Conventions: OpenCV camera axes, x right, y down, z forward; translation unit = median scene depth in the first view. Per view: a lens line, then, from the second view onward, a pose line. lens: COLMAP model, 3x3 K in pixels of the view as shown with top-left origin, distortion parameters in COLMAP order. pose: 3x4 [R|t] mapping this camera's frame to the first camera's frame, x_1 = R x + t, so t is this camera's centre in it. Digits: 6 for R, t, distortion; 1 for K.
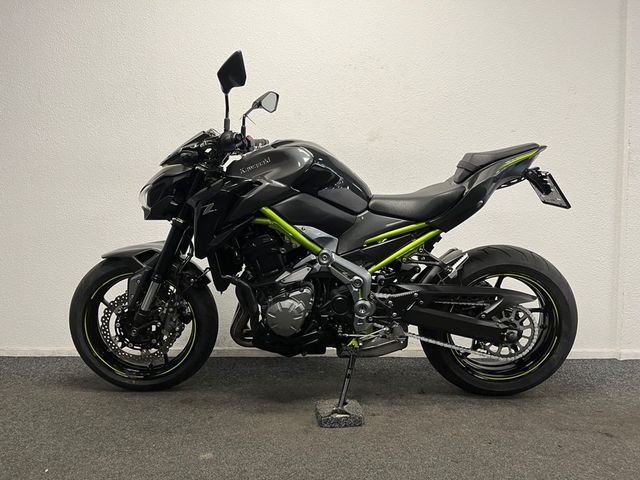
lens RADIAL K [[485.2, 0, 320.0], [0, 485.2, 240.0], [0, 0, 1]] dist [0.063966, -0.091138]
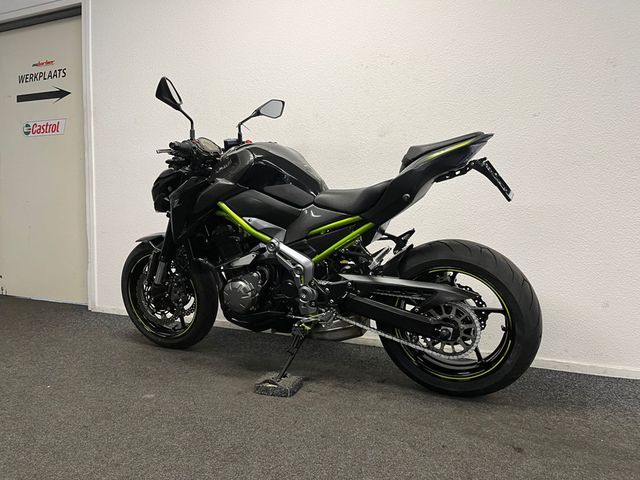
lens RADIAL K [[485.2, 0, 320.0], [0, 485.2, 240.0], [0, 0, 1]] dist [0.063966, -0.091138]
pose [[0.908388, 0.025208, -0.417369, 0.565254], [-0.021371, 0.999675, 0.013865, 0.003939], [0.417583, -0.003675, 0.908631, 0.018000]]
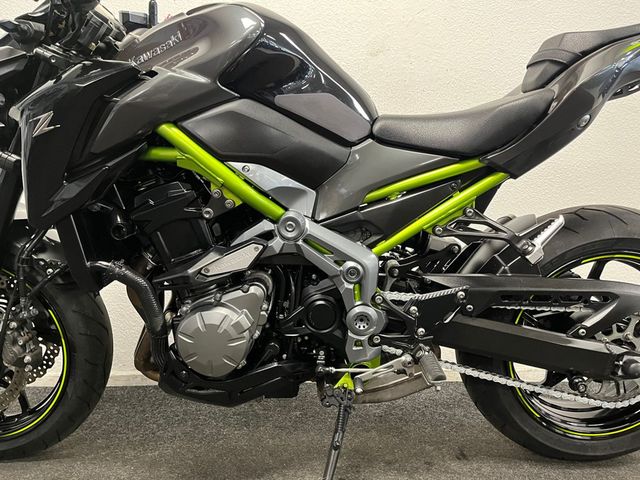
lens RADIAL K [[485.2, 0, 320.0], [0, 485.2, 240.0], [0, 0, 1]] dist [0.063966, -0.091138]
pose [[0.999922, -0.007591, 0.009923, 0.035766], [0.007363, 0.999713, 0.022784, 0.037947], [-0.010093, -0.022709, 0.999691, 0.456858]]
